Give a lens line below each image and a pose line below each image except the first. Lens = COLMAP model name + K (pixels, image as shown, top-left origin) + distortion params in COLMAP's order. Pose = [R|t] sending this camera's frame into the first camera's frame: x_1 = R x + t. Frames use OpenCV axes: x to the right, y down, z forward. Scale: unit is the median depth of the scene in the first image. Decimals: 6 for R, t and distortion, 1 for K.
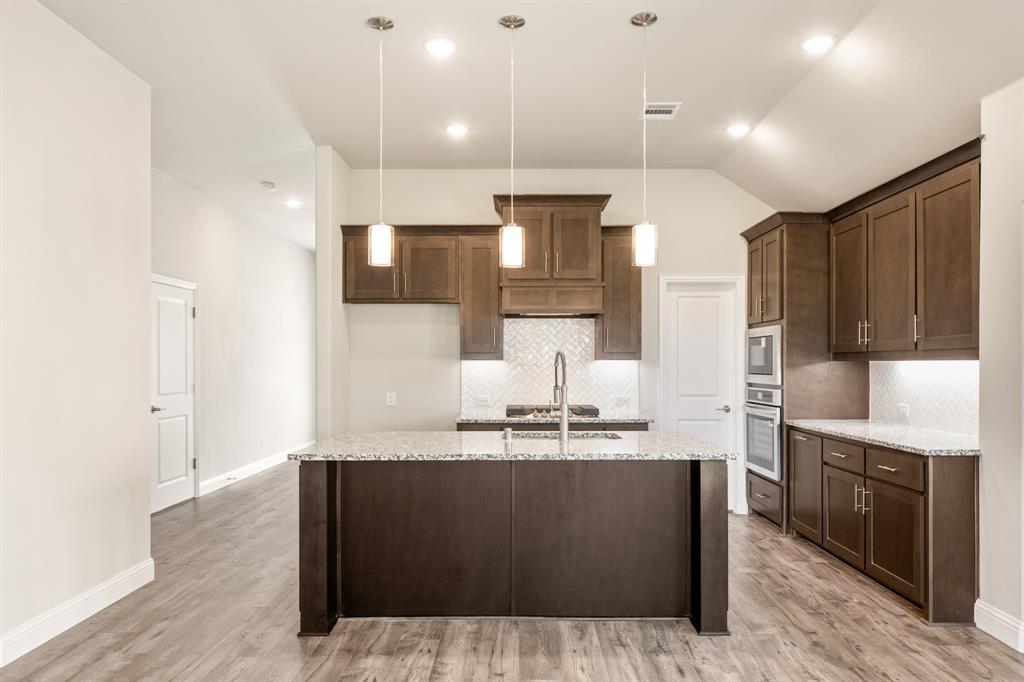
lens RADIAL K [[692.3, 0, 522.2], [0, 692.3, 364.6], [0, 0, 1]] dist [0.002960, -0.006471]
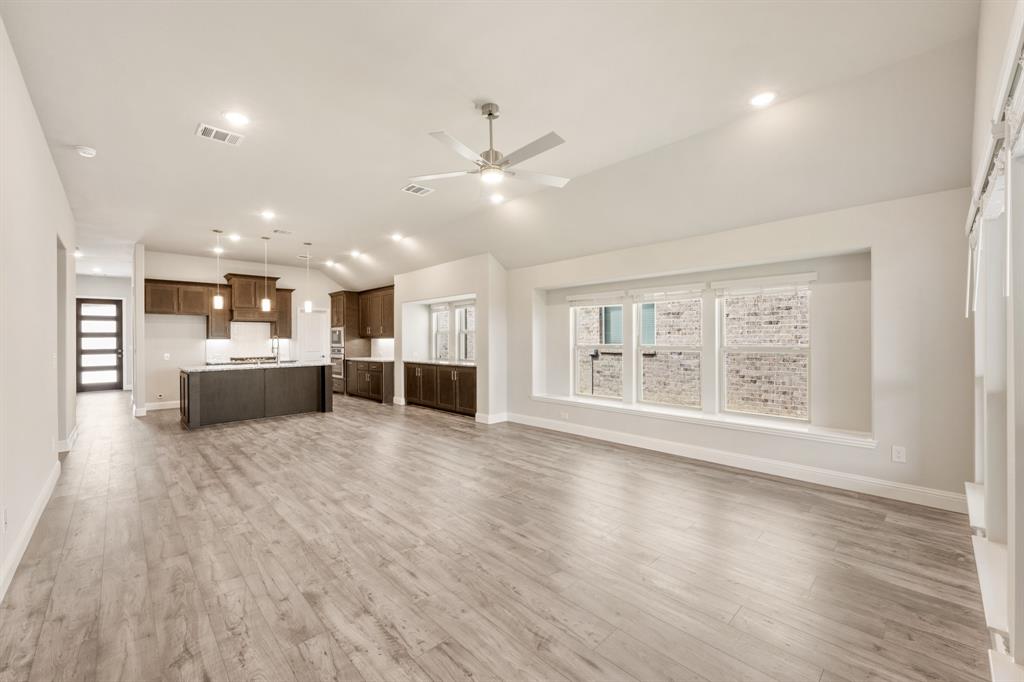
lens RADIAL K [[419.2, 0, 513.9], [0, 419.2, 339.0], [0, 0, 1]] dist [-0.003978, 0.000735]
pose [[0.730567, -0.004112, 0.682829, -0.405322], [0.007489, 0.999970, -0.001990, 0.006067], [-0.682800, 0.006568, 0.730576, -1.025658]]
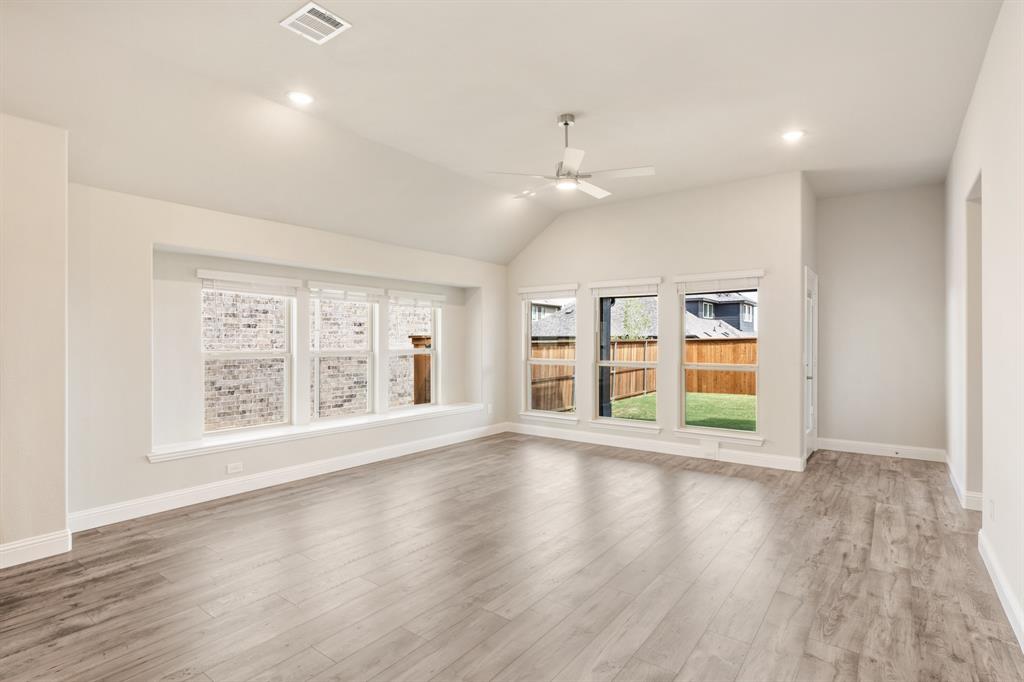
lens RADIAL K [[514.3, 0, 512.3], [0, 514.3, 339.6], [0, 0, 1]] dist [0.001779, 0.000186]
pose [[-0.799562, 0.003861, 0.600571, -0.414594], [0.003385, 0.999992, -0.001921, 0.002457], [-0.600574, 0.000497, -0.799569, 0.300743]]
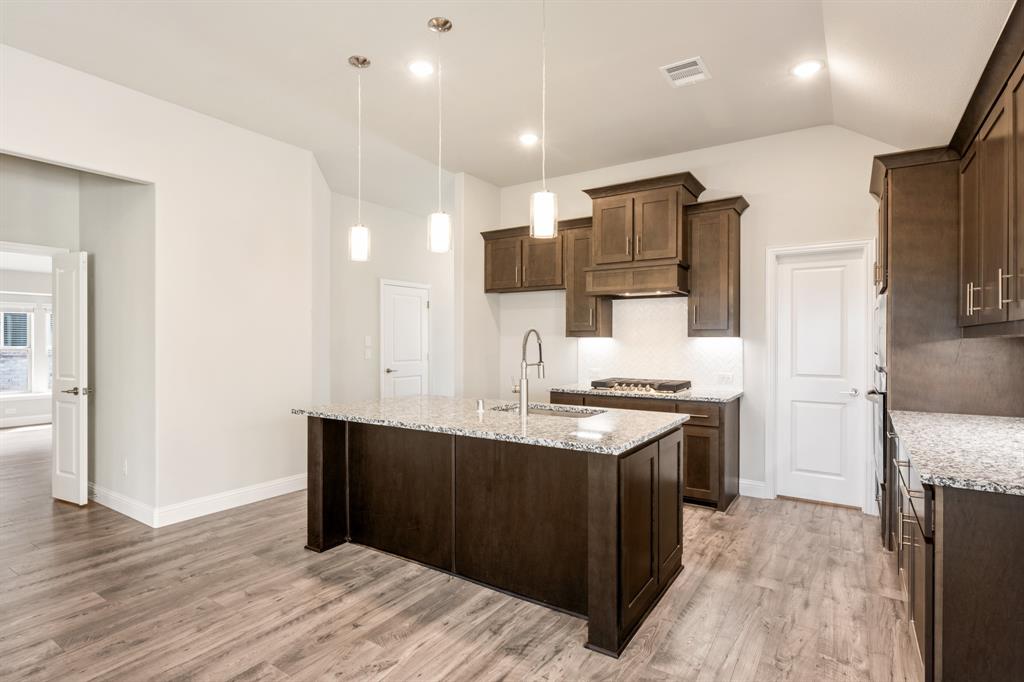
lens RADIAL K [[514.3, 0, 520.7], [0, 514.3, 342.7], [0, 0, 1]] dist [0.001779, 0.000186]
pose [[0.839573, 0.004416, -0.543229, 0.413863], [-0.002450, 0.999988, 0.004343, -0.001537], [0.543241, -0.002315, 0.839573, 0.306210]]
